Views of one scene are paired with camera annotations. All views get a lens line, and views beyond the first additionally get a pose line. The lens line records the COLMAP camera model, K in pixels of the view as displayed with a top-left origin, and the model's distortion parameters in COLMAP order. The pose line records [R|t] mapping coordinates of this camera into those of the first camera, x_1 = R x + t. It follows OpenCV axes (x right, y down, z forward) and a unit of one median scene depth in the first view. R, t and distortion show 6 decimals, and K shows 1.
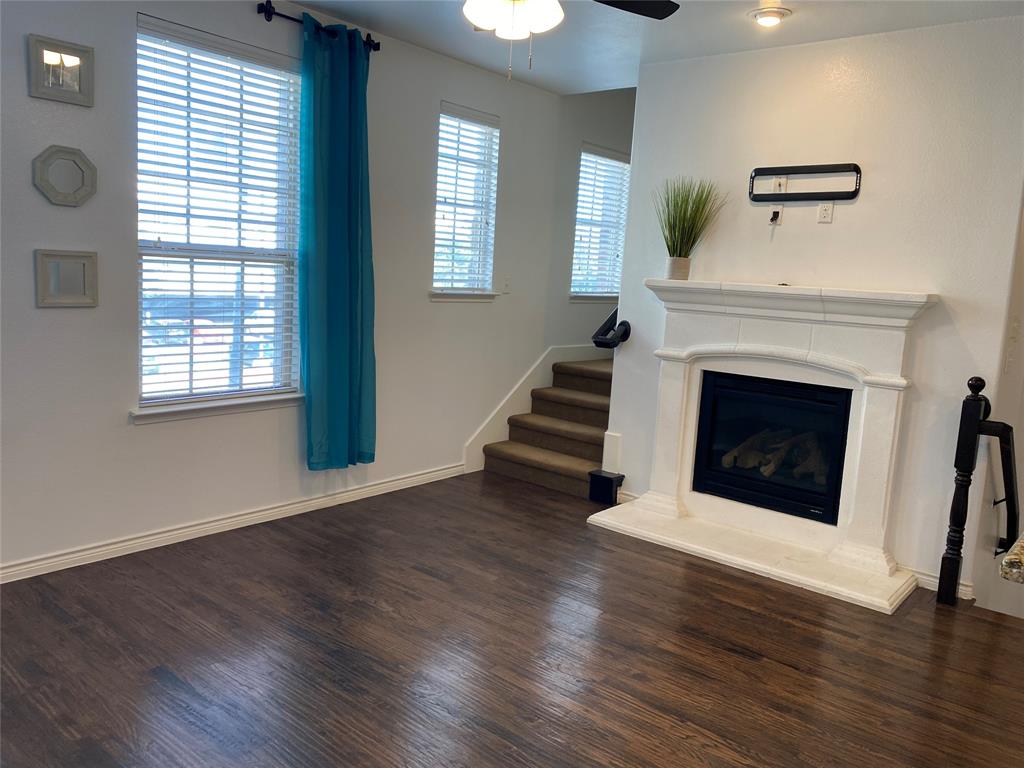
lens RADIAL K [[795.6, 0, 512.0], [0, 795.6, 384.0], [0, 0, 1]] dist [0.063713, 0.001406]
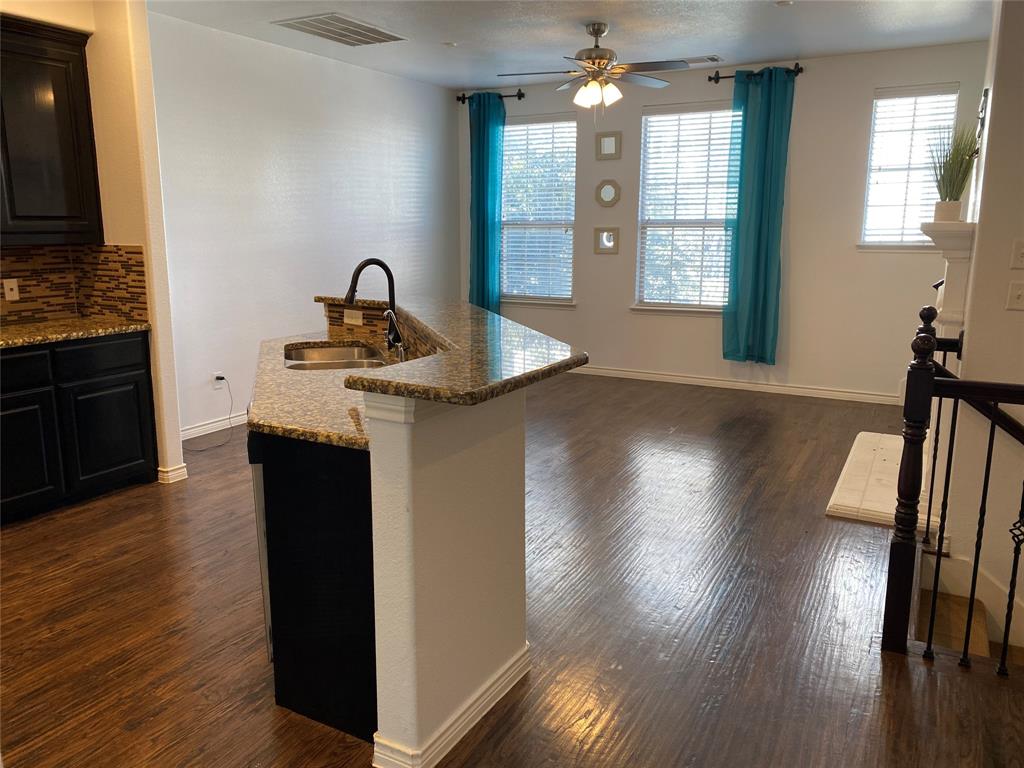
lens RADIAL K [[798.7, 0, 512.0], [0, 798.7, 384.0], [0, 0, 1]] dist [0.008091, -0.001550]
pose [[0.197226, 0.137231, -0.970706, 1.221659], [-0.126151, 0.985475, 0.113688, 0.030681], [0.972208, 0.100033, 0.211673, 0.272163]]
